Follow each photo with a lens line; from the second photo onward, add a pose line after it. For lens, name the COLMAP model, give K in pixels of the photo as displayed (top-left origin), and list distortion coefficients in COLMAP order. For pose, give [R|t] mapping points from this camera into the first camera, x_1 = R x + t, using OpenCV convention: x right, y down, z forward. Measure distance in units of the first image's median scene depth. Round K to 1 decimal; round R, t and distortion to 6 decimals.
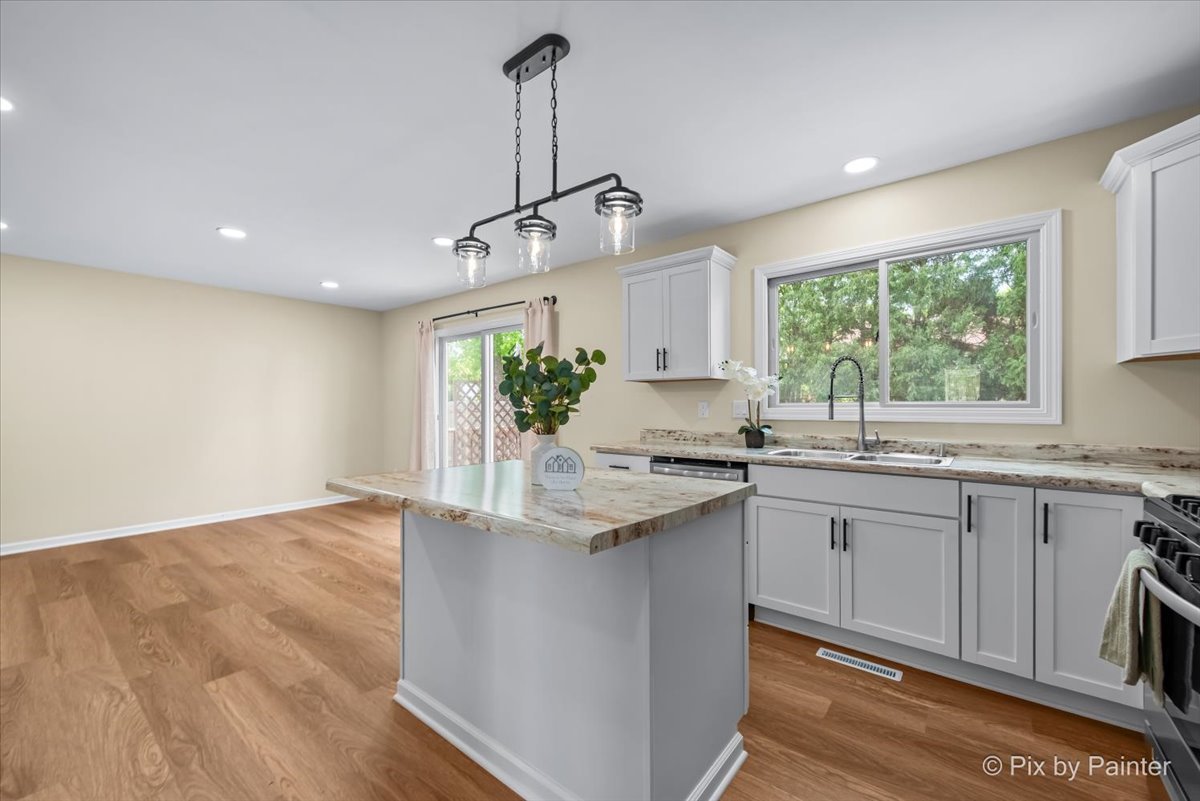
lens RADIAL K [[475.8, 0, 604.1], [0, 475.8, 407.1], [0, 0, 1]] dist [0.009486, -0.001206]
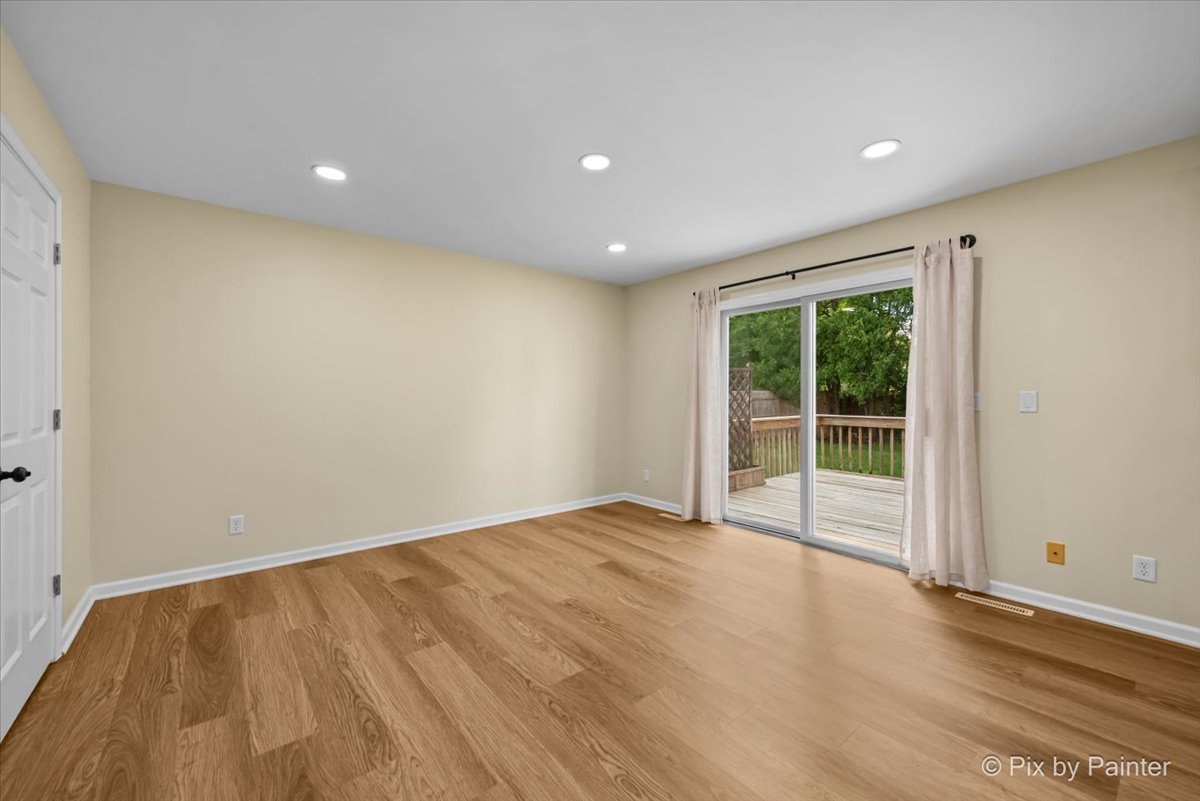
lens RADIAL K [[475.8, 0, 601.6], [0, 475.8, 395.1], [0, 0, 1]] dist [0.009486, -0.001206]
pose [[0.977173, 0.003560, -0.212416, -0.643213], [-0.004021, 0.999990, -0.001740, -0.001406], [0.212408, 0.002554, 0.977178, 0.293990]]
